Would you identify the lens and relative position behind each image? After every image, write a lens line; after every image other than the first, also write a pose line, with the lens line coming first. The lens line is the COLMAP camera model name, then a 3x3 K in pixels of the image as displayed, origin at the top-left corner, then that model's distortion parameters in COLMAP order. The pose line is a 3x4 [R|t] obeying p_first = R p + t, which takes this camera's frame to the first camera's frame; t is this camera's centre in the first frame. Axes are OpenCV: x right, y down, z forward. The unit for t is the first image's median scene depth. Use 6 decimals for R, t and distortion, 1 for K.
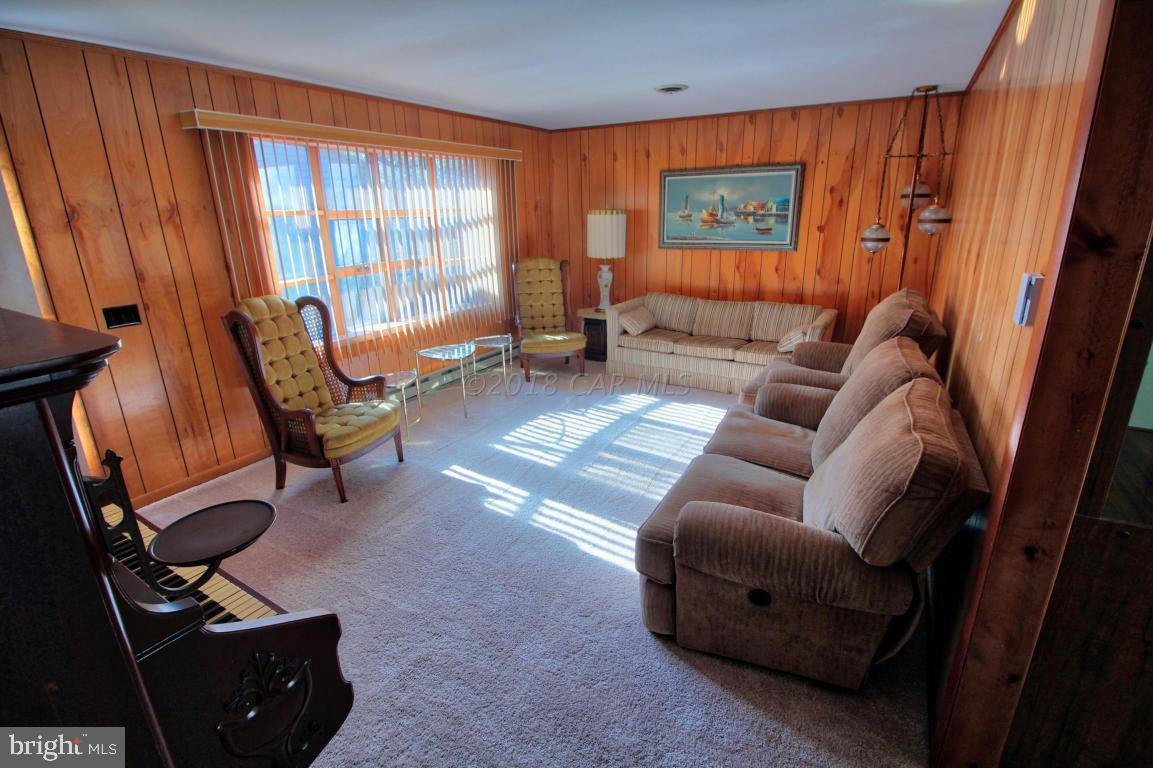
lens RADIAL K [[540.6, 0, 580.1], [0, 540.6, 374.6], [0, 0, 1]] dist [0.005435, -0.015900]
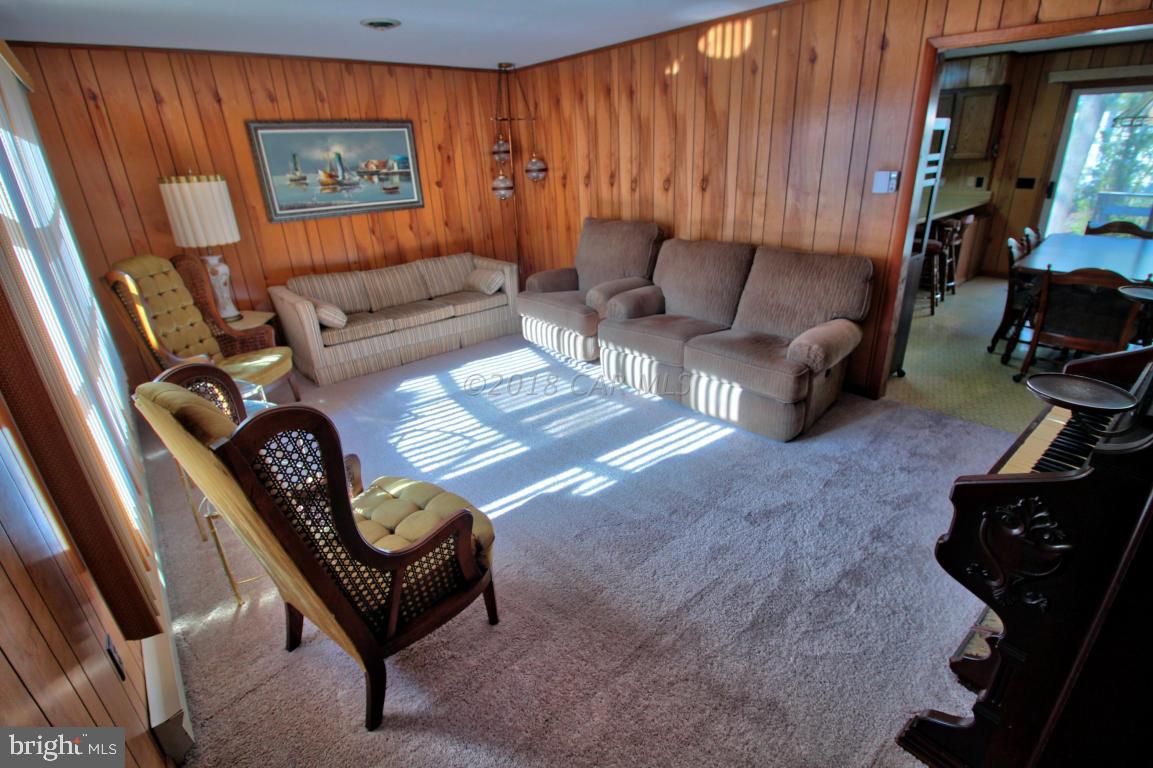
lens RADIAL K [[540.6, 0, 580.1], [0, 540.6, 374.6], [0, 0, 1]] dist [0.005435, -0.015900]
pose [[0.323576, -0.354206, 0.877404, -0.540491], [0.313113, 0.915130, 0.253964, -0.103660], [-0.892894, 0.192550, 0.407020, 0.368088]]
